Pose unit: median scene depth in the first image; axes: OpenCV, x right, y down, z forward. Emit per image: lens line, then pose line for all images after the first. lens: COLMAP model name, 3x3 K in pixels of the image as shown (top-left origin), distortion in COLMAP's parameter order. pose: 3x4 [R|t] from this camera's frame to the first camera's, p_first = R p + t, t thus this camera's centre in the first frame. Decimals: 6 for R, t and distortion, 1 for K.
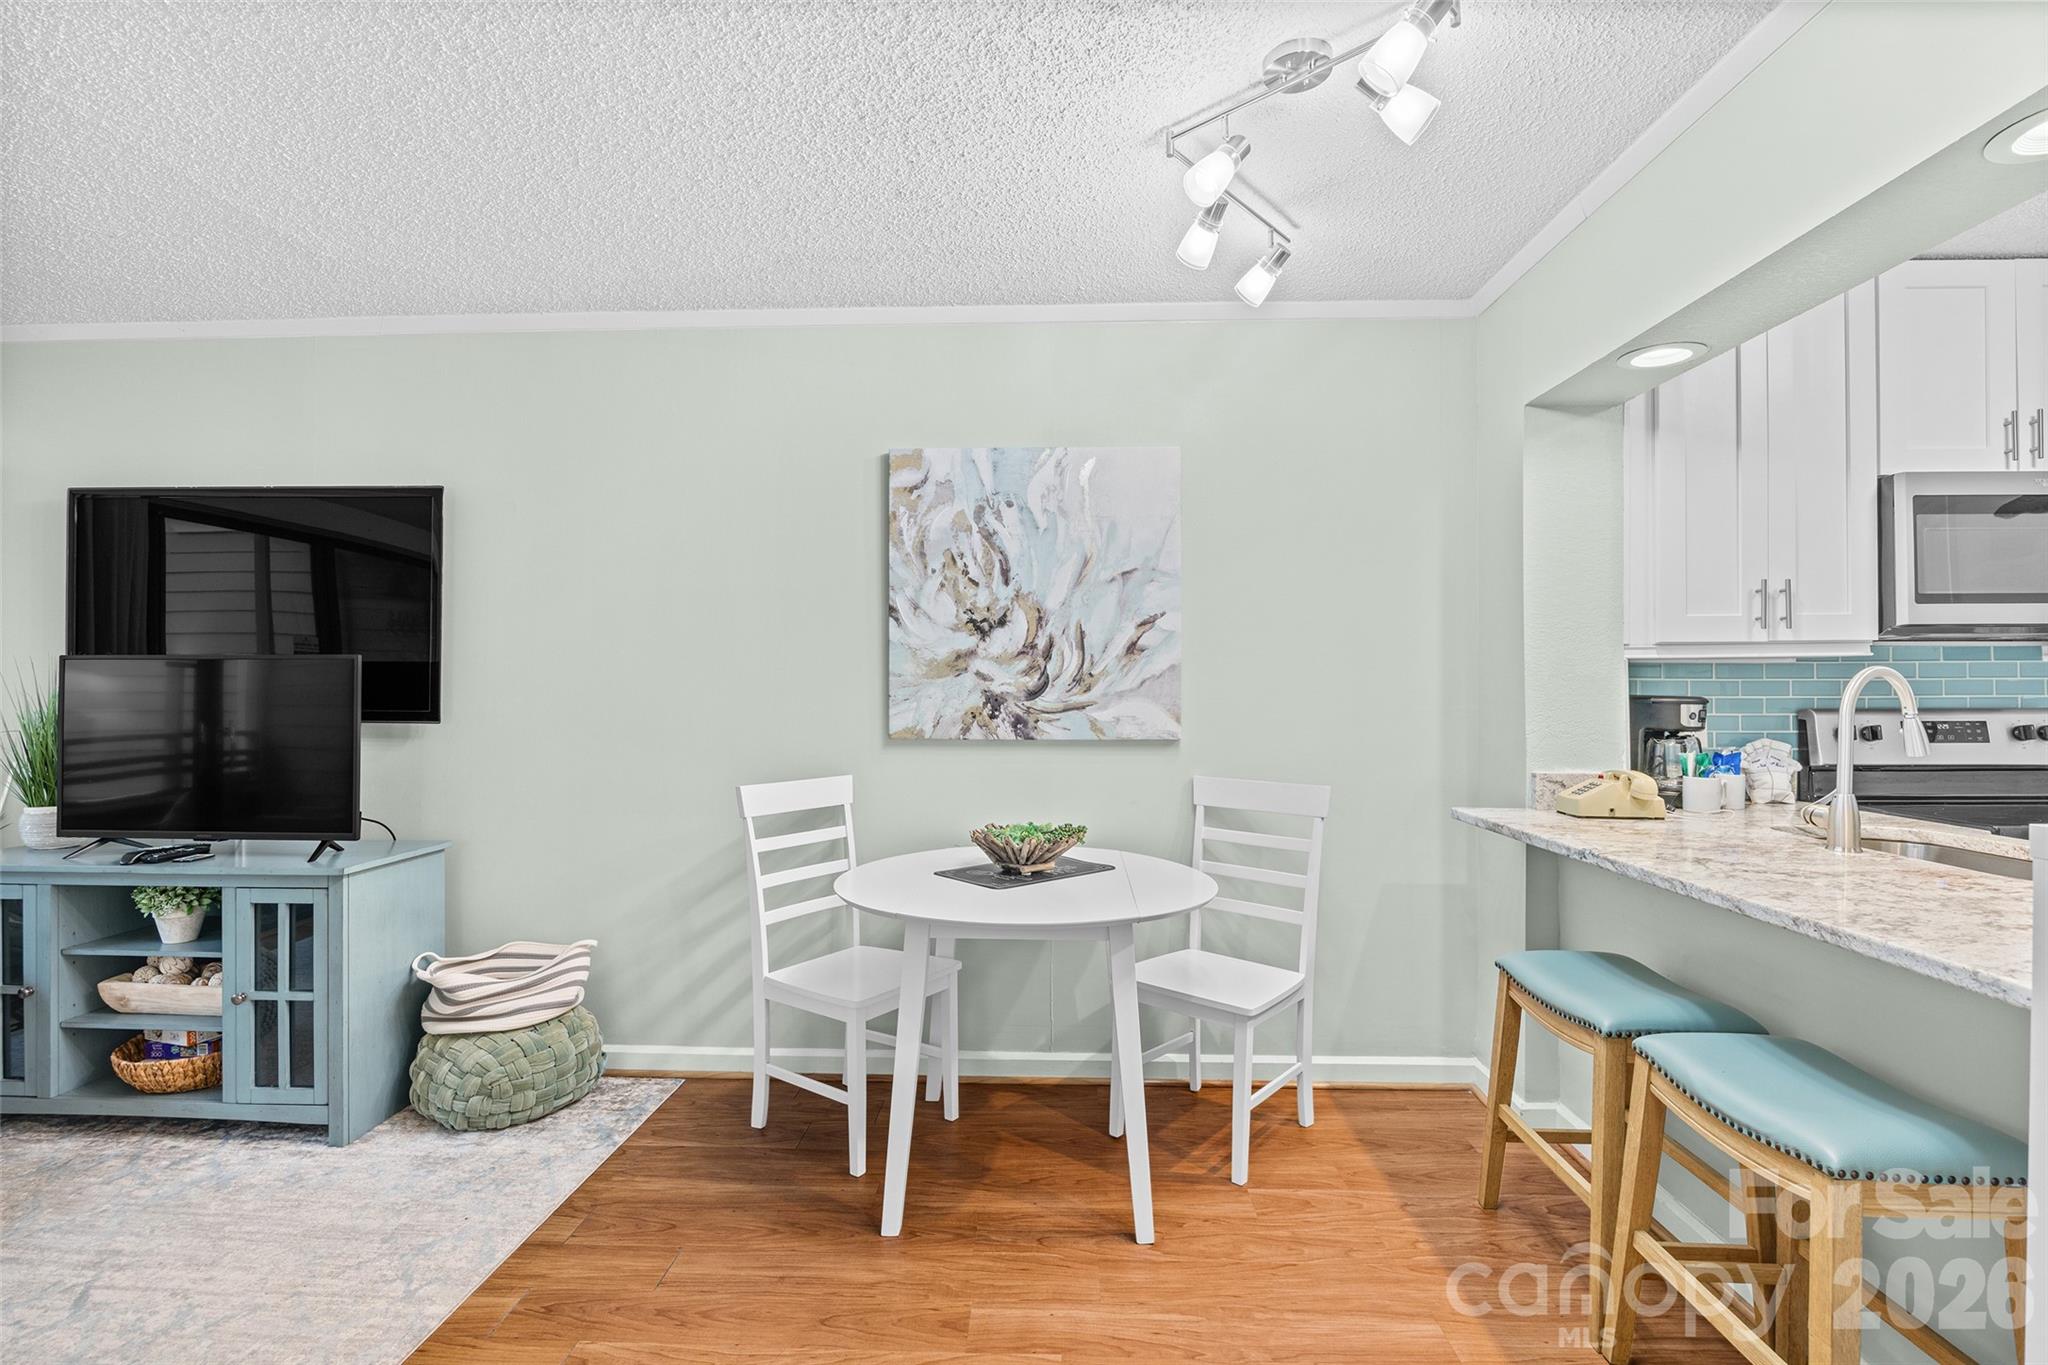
lens RADIAL K [[947.4, 0, 1020.9], [0, 947.4, 682.5], [0, 0, 1]] dist [-0.017074, 0.003033]
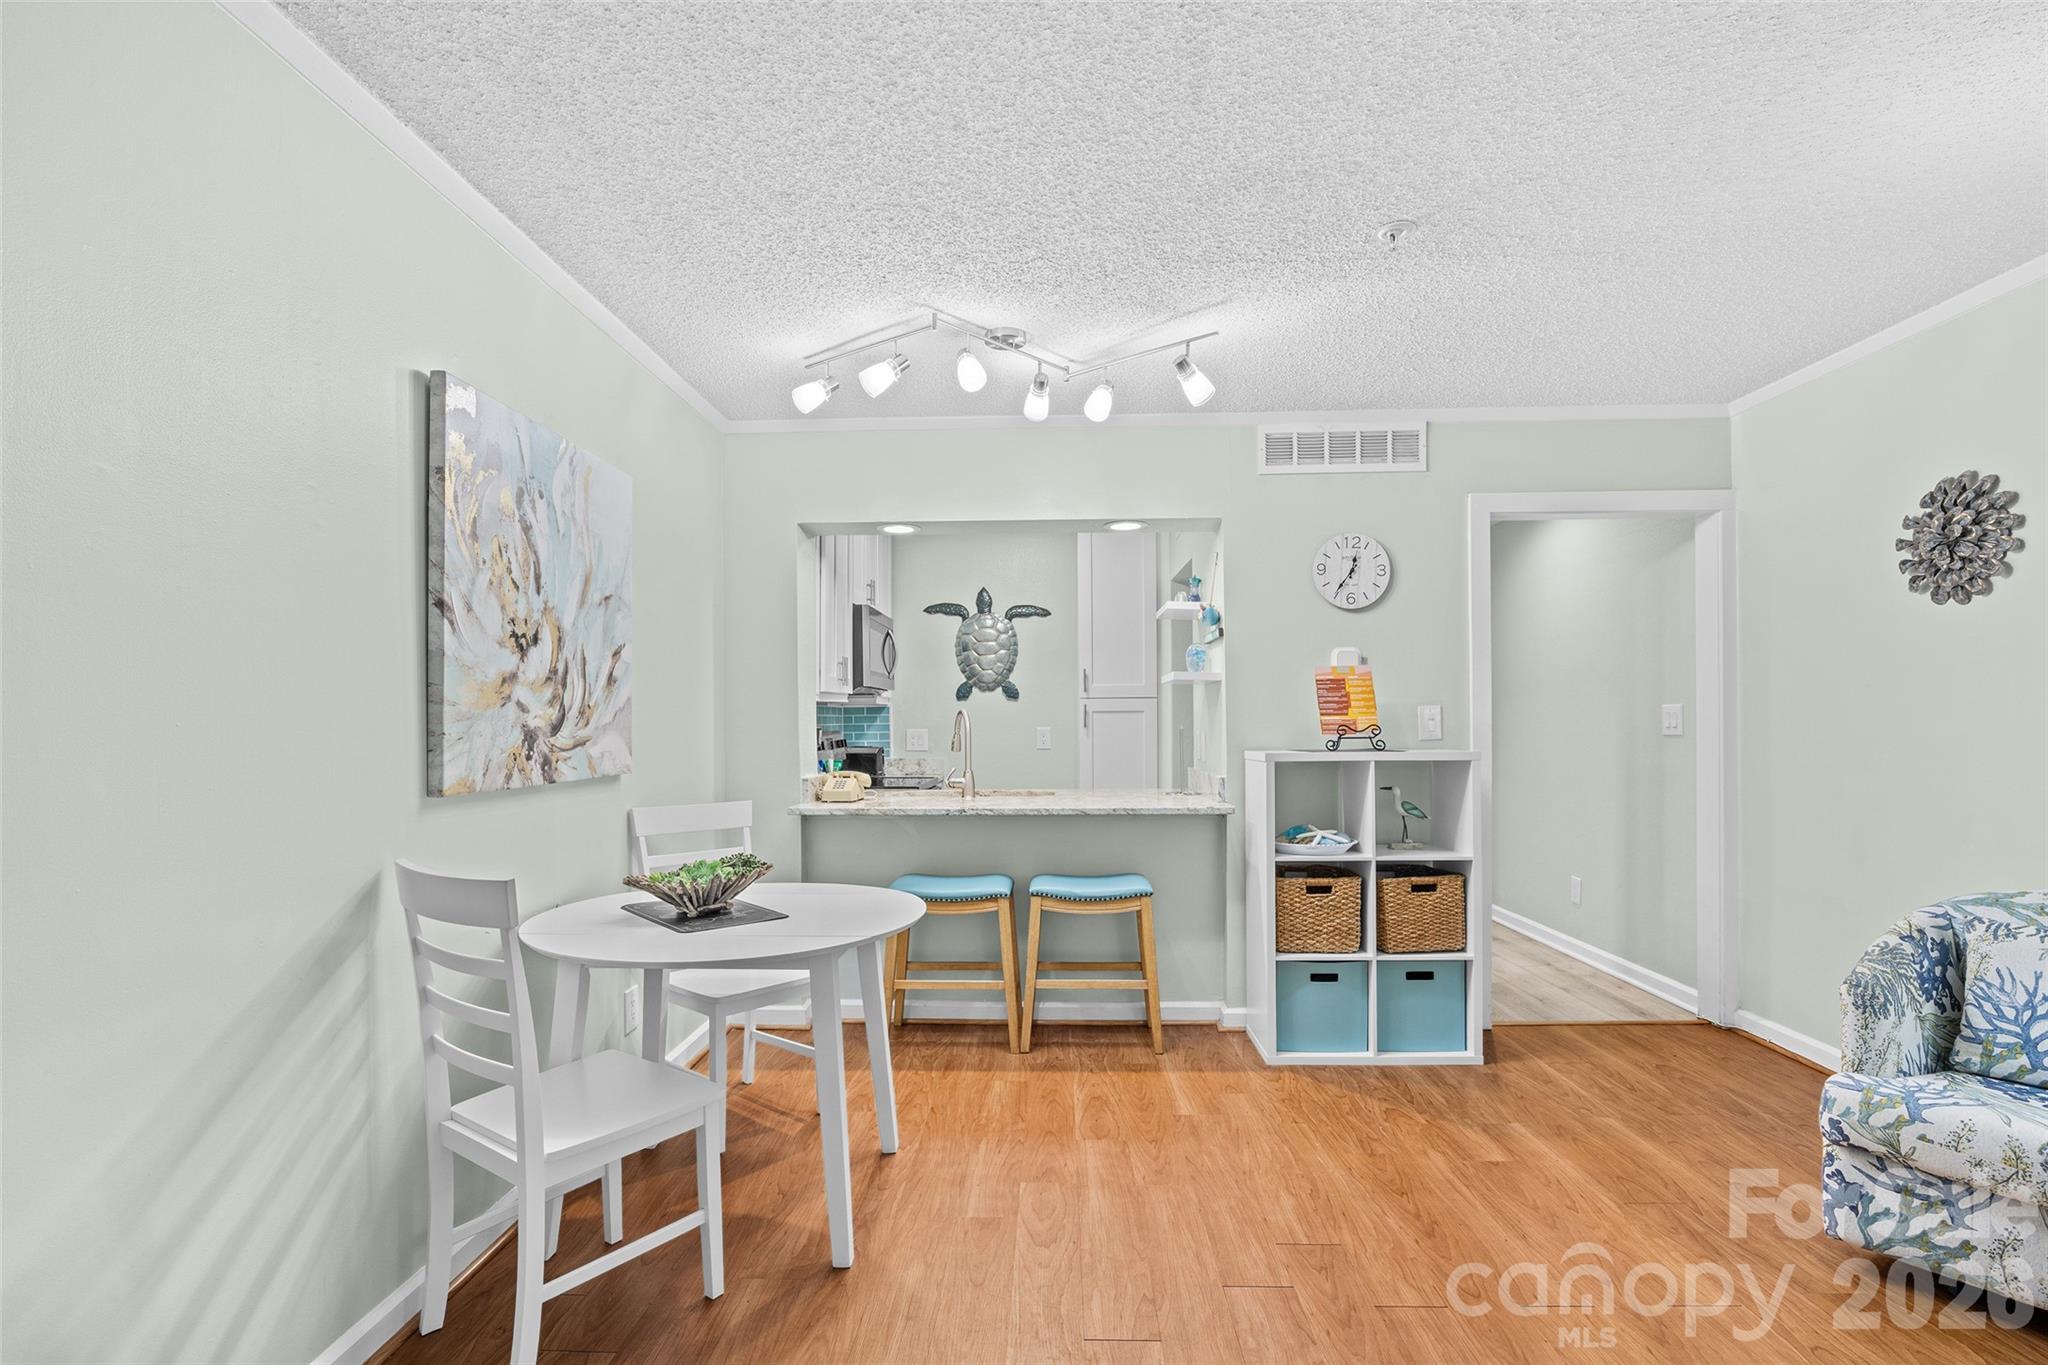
lens RADIAL K [[966.4, 0, 1024.3], [0, 966.4, 723.0], [0, 0, 1]] dist [-0.012507, 0.001010]
pose [[-0.005567, -0.004058, 0.999976, -0.844325], [-0.000247, 0.999992, 0.004057, 0.003625], [-0.999984, -0.000225, -0.005568, 0.593383]]
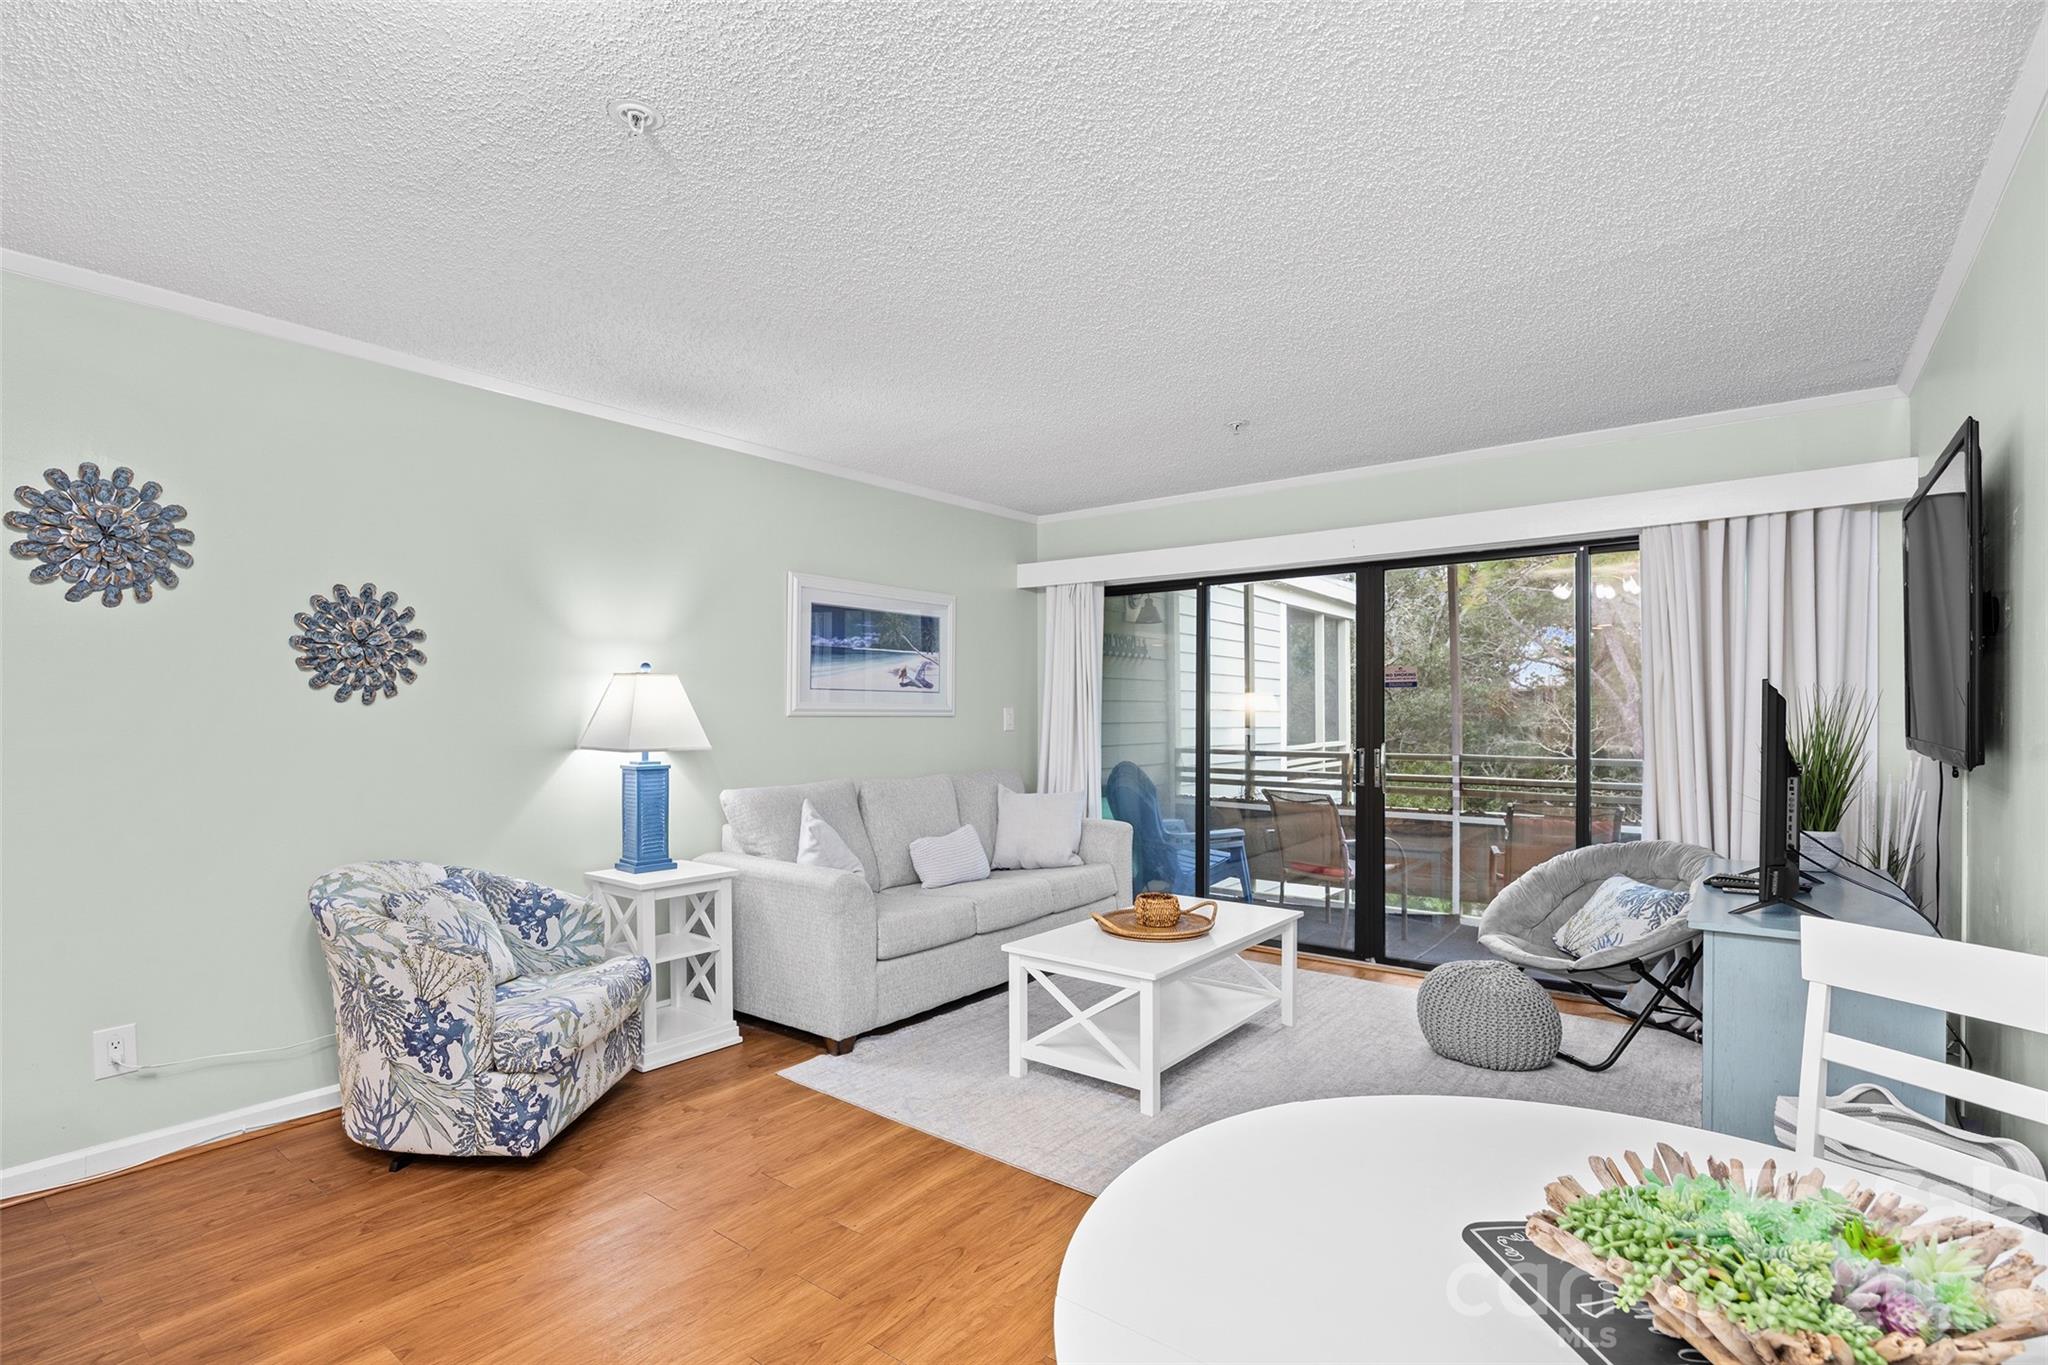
lens RADIAL K [[966.4, 0, 1029.0], [0, 966.4, 716.7], [0, 0, 1]] dist [-0.012507, 0.001010]
pose [[-0.576905, 0.001774, -0.816809, 0.328040], [0.008339, 0.999958, -0.003719, 0.001895], [0.816769, -0.008957, -0.576896, 0.859107]]
